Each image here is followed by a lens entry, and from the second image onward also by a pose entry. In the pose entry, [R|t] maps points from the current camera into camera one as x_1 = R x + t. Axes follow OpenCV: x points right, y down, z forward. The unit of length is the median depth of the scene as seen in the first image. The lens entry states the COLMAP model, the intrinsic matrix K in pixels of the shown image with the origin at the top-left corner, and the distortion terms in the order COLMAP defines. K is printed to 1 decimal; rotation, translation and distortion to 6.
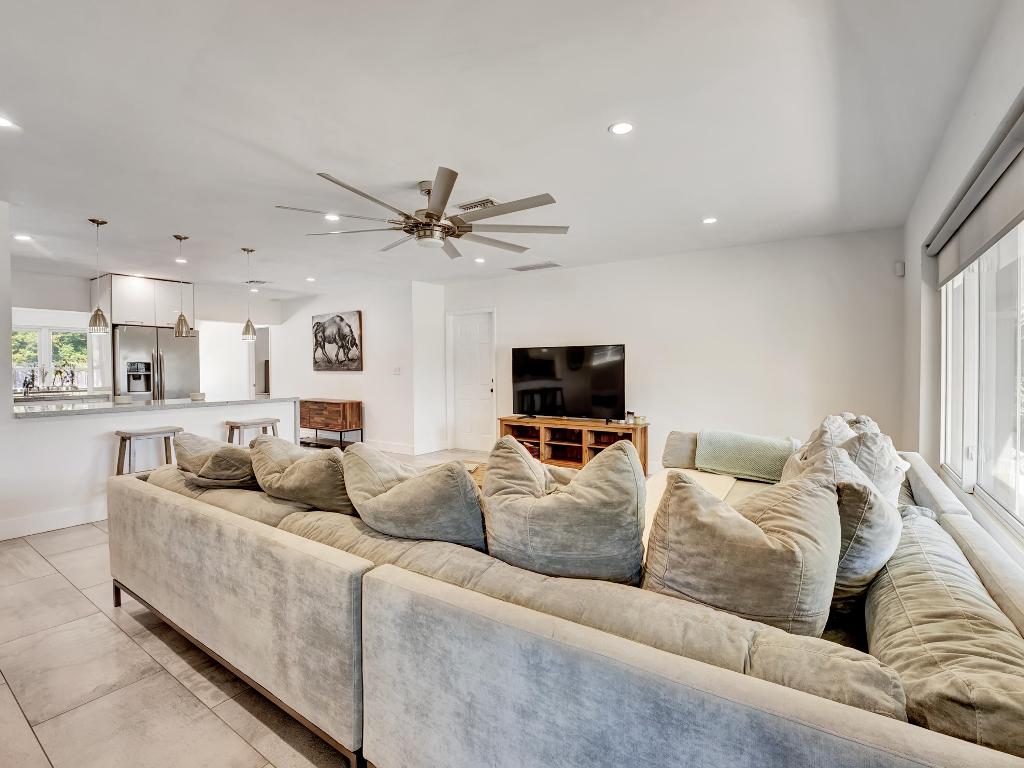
lens RADIAL K [[476.6, 0, 516.6], [0, 476.6, 378.9], [0, 0, 1]] dist [-0.014067, -0.000418]
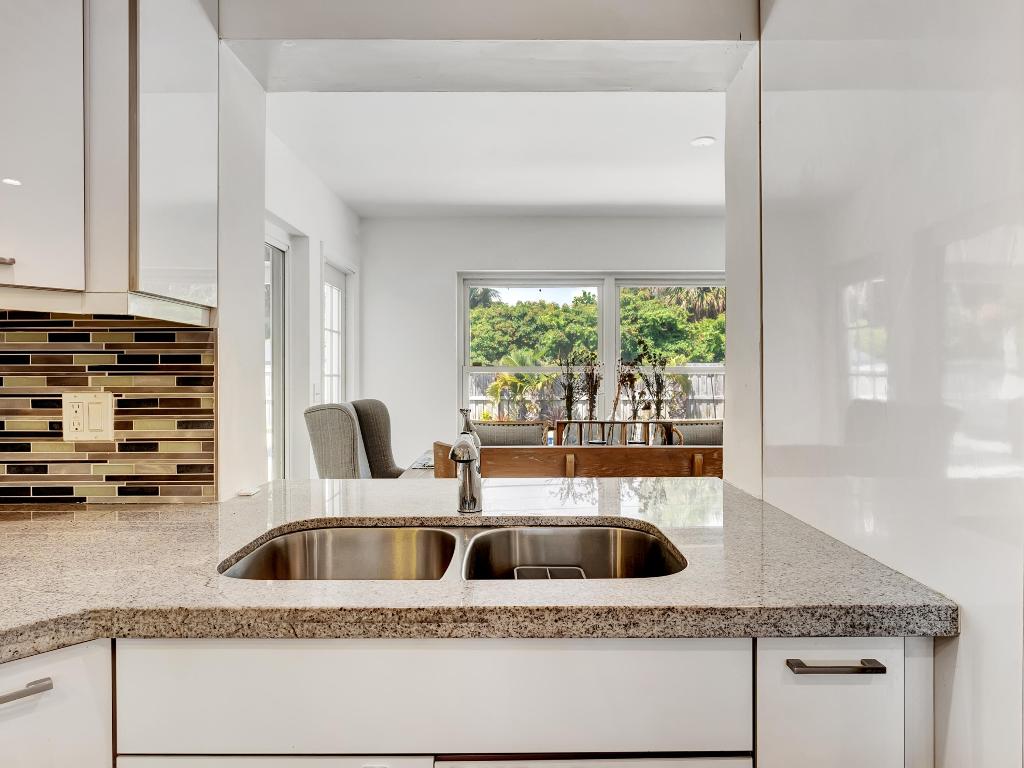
lens RADIAL K [[647.9, 0, 512.0], [0, 647.9, 380.7], [0, 0, 1]] dist [0.008358, 0.001421]
pose [[0.568145, 0.013960, -0.822810, -0.643361], [-0.022715, 0.999741, 0.001277, -0.011739], [0.822615, 0.017965, 0.568315, 0.672248]]
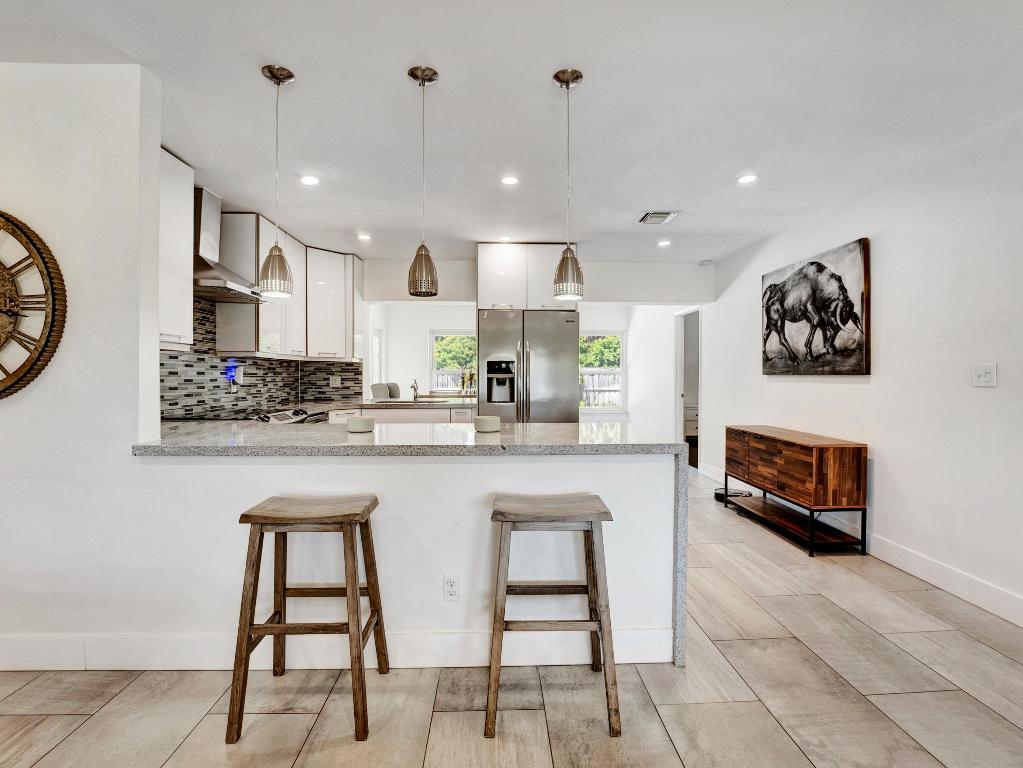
lens RADIAL K [[488.0, 0, 513.8], [0, 488.0, 381.4], [0, 0, 1]] dist [-0.029680, -0.000503]
pose [[0.605906, 0.015478, -0.795386, -0.166252], [-0.021037, 0.999773, 0.003430, -0.005819], [0.795258, 0.014654, 0.606094, 0.459216]]
